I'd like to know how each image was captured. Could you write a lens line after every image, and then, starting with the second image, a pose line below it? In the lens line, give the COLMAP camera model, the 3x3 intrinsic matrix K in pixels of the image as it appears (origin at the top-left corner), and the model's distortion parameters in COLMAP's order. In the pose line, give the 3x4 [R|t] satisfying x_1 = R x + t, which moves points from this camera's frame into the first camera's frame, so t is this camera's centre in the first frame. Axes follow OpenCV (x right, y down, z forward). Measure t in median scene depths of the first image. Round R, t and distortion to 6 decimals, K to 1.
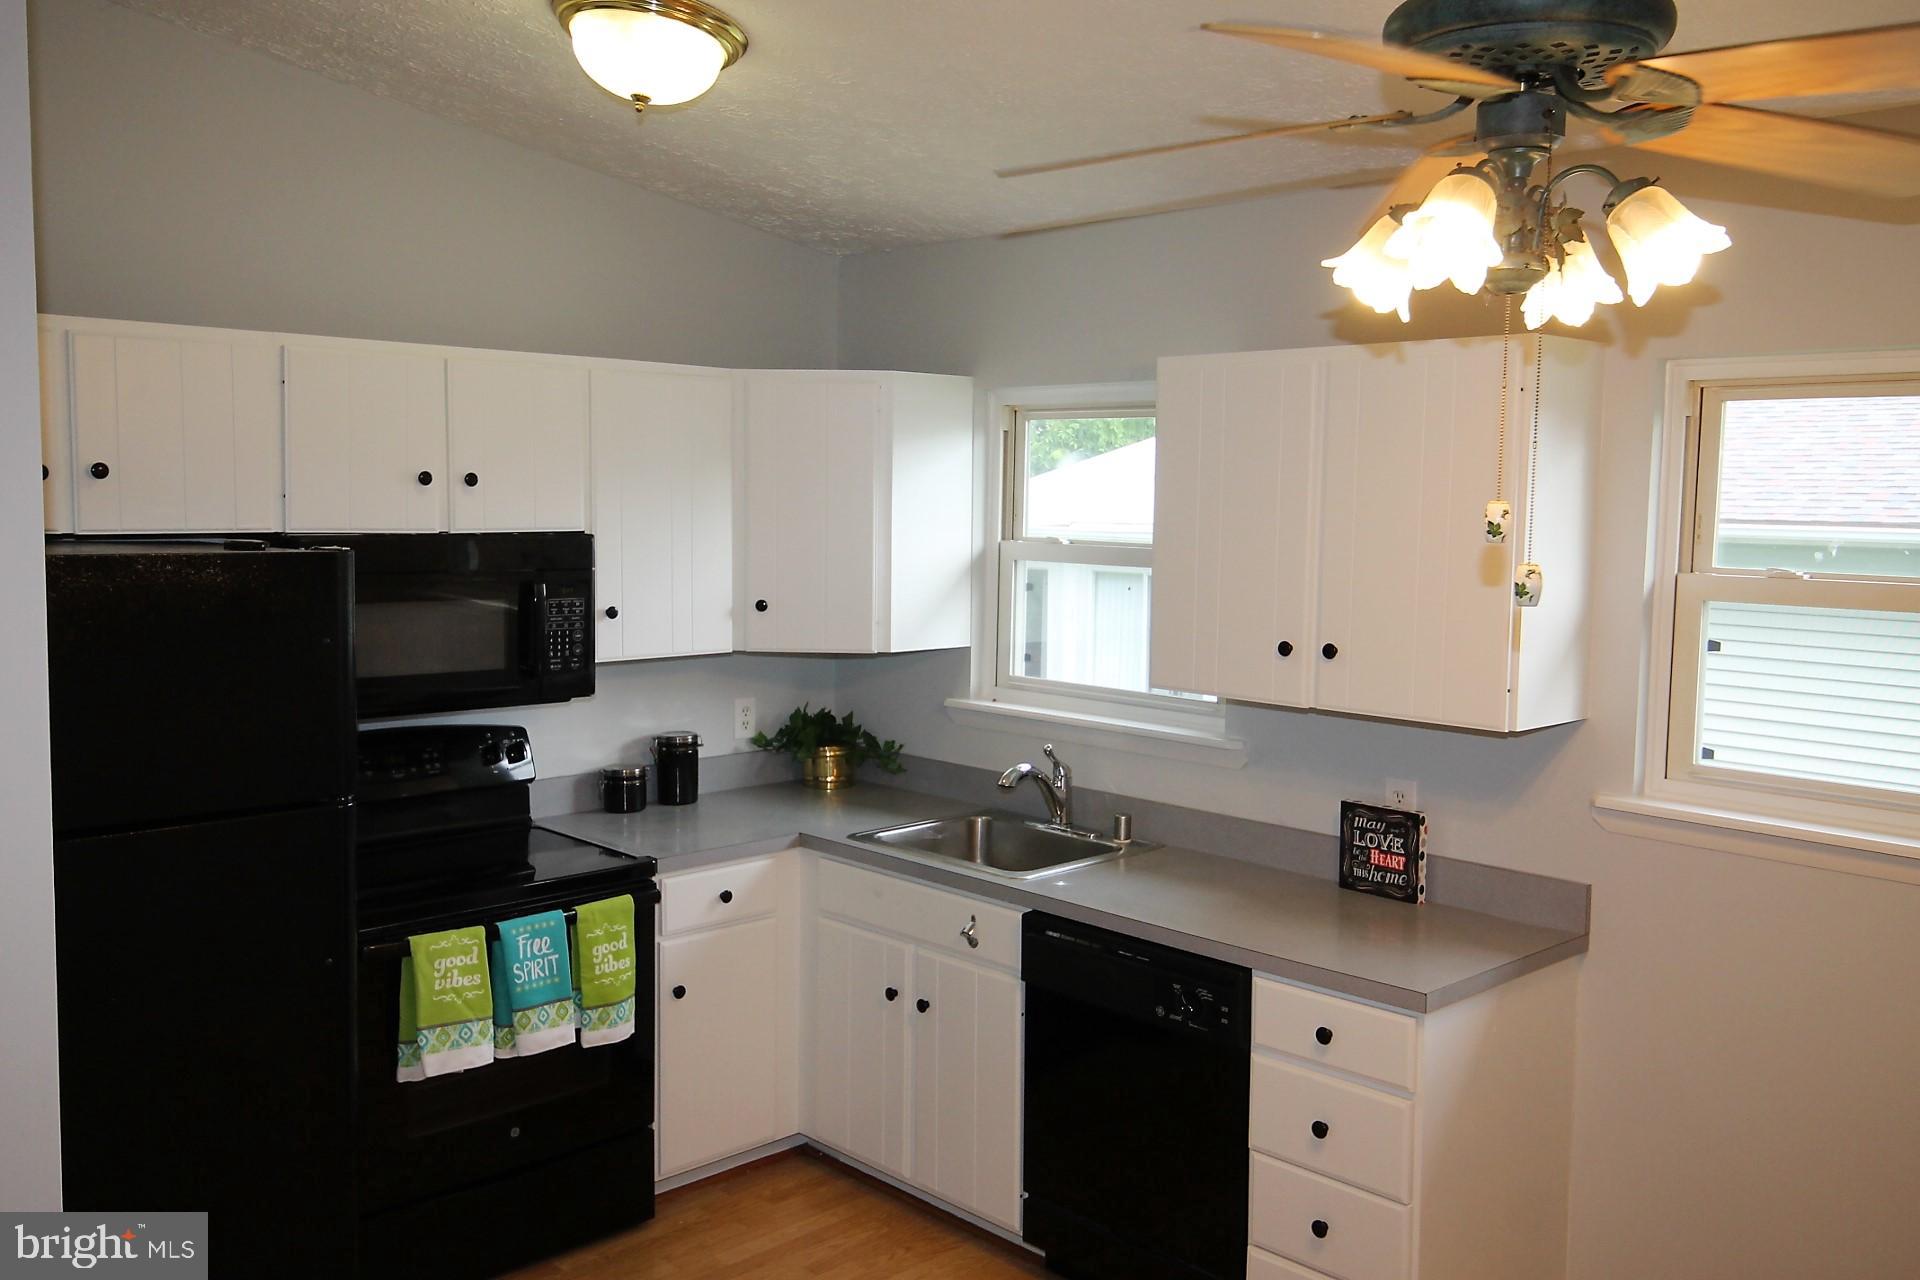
lens RADIAL K [[1672.2, 0, 961.8], [0, 1672.2, 639.7], [0, 0, 1]] dist [0.022338, 0.006543]
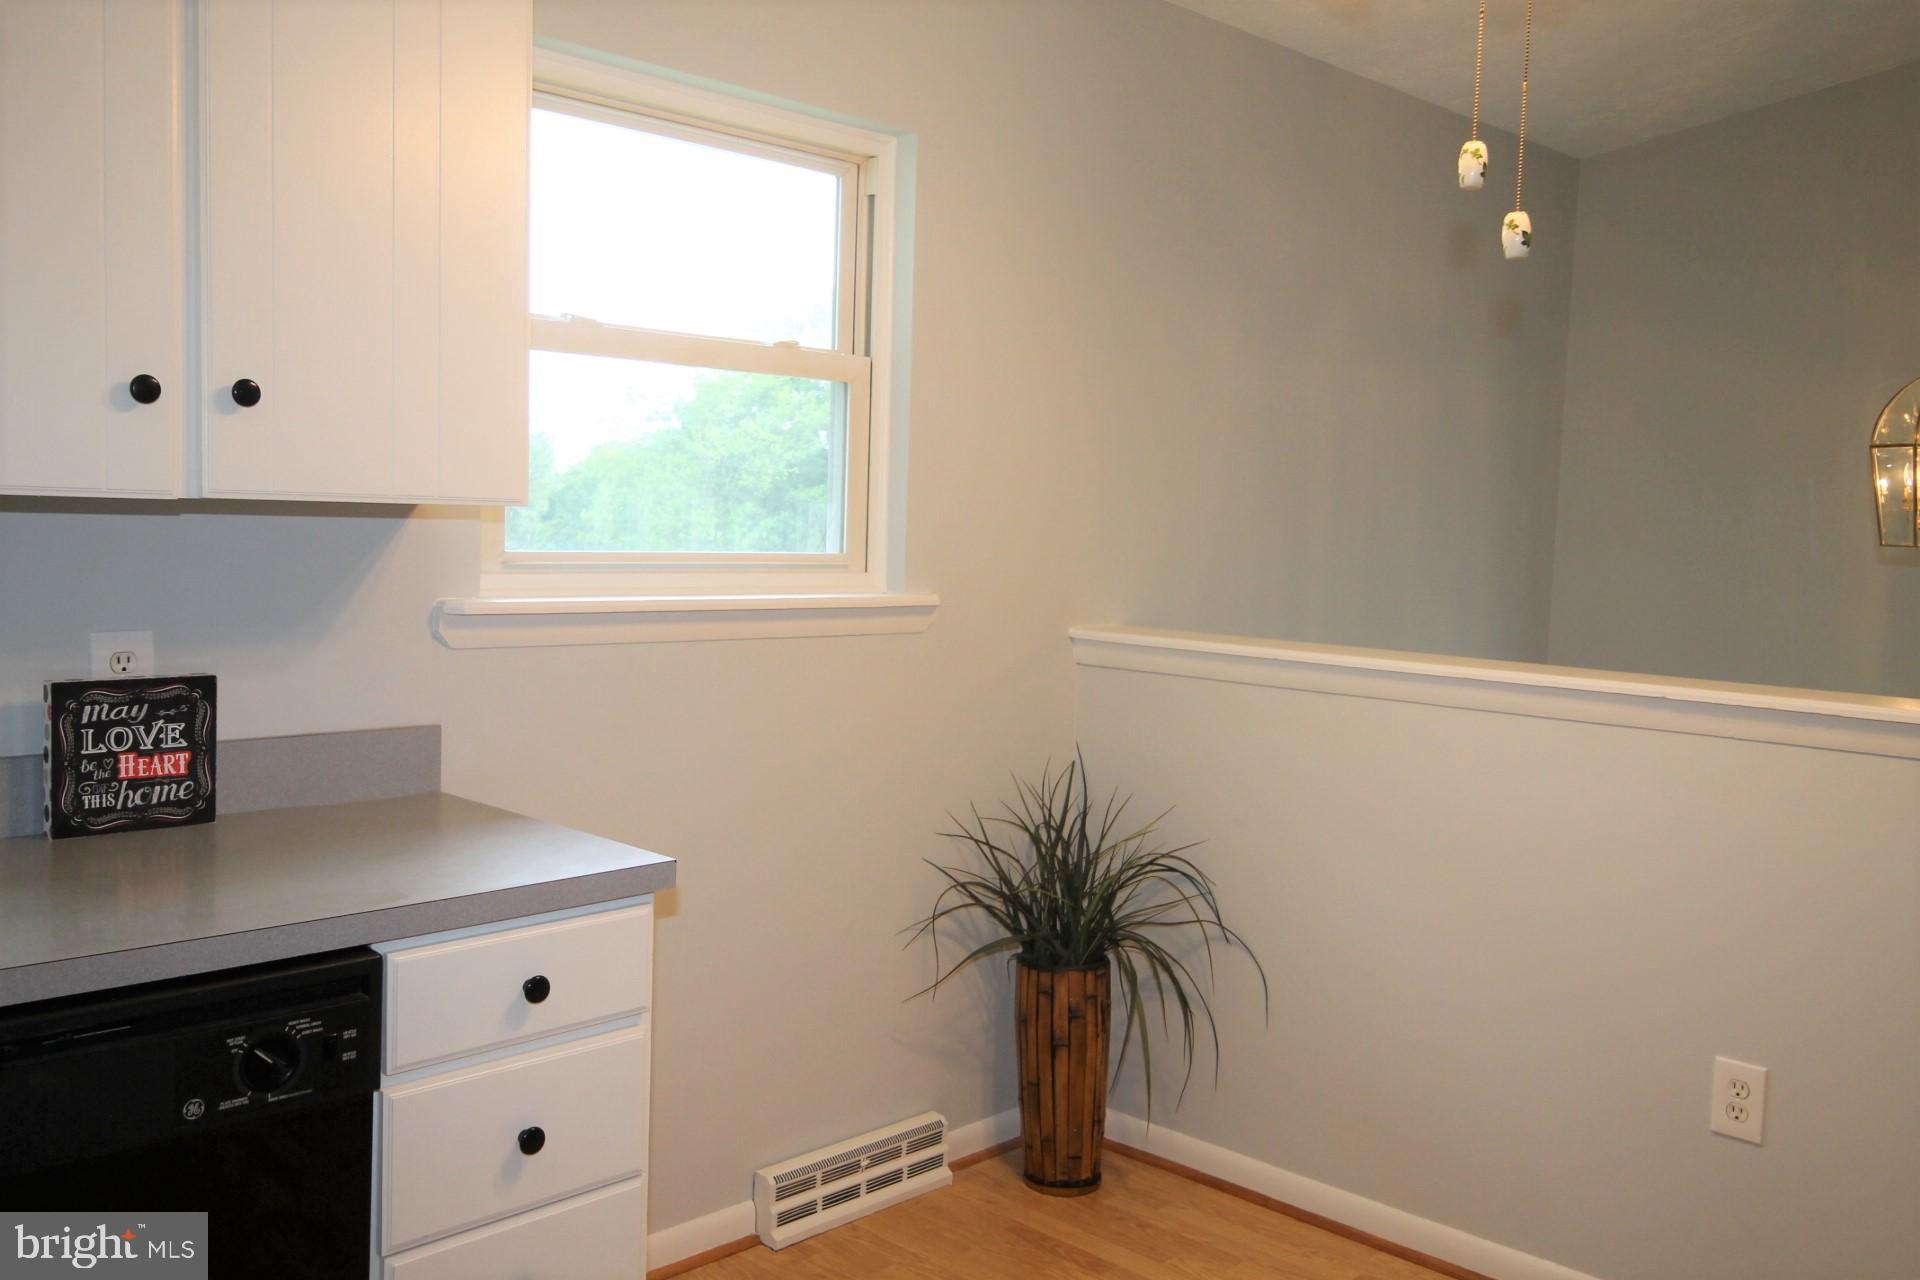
lens RADIAL K [[1672.2, 0, 962.4], [0, 1672.2, 639.9], [0, 0, 1]] dist [0.022338, 0.006543]
pose [[-0.056371, -0.091602, 0.994199, -0.351804], [0.051689, 0.994179, 0.094531, 0.045491], [-0.997071, 0.056718, -0.051308, 0.739408]]
